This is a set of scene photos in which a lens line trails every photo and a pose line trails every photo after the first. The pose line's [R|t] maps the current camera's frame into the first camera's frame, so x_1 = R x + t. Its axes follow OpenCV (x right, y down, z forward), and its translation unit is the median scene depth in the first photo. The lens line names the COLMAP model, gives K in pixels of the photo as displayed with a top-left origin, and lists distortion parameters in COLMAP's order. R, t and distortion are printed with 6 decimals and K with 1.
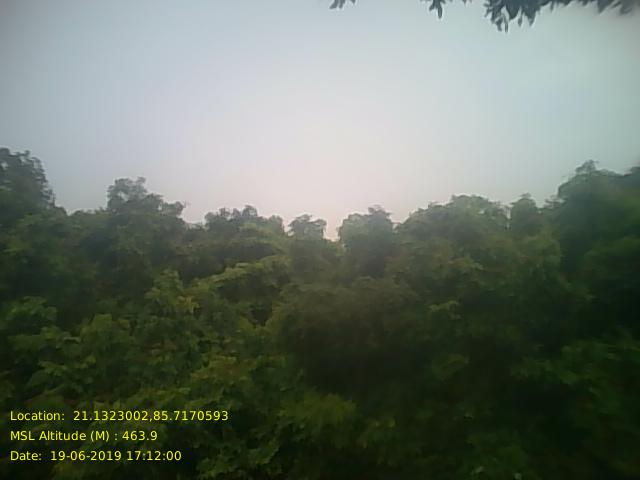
lens RADIAL K [[544.1, 0, 332.3], [0, 544.1, 237.3], [0, 0, 1]] dist [0.055100, -0.151028]
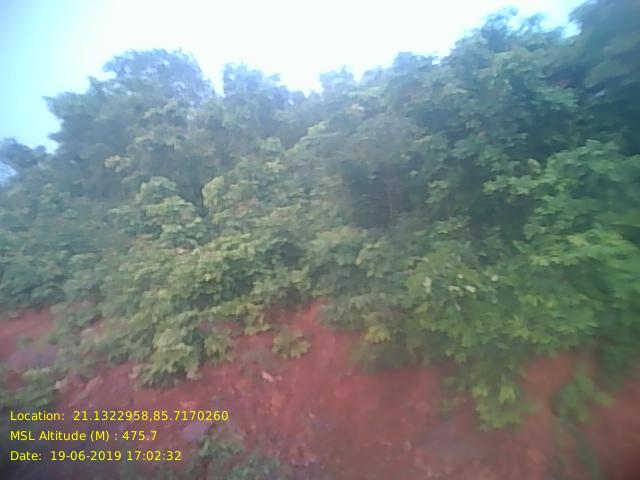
lens RADIAL K [[533.4, 0, 326.1], [0, 533.4, 234.5], [0, 0, 1]] dist [0.046299, -0.105475]
pose [[0.931617, -0.095484, -0.350675, 0.225708], [0.186912, 0.953368, 0.236966, 0.011469], [0.311696, -0.286306, 0.906021, -0.049065]]
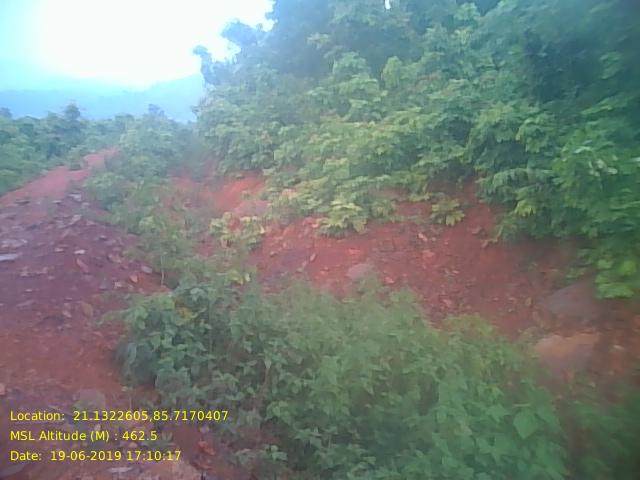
lens RADIAL K [[533.4, 0, 322.8], [0, 533.4, 250.1], [0, 0, 1]] dist [0.046299, -0.105475]
pose [[0.726435, 0.087403, -0.681655, 0.325917], [0.259482, 0.883577, 0.389822, 0.004413], [0.636366, -0.460057, 0.619181, -0.092346]]
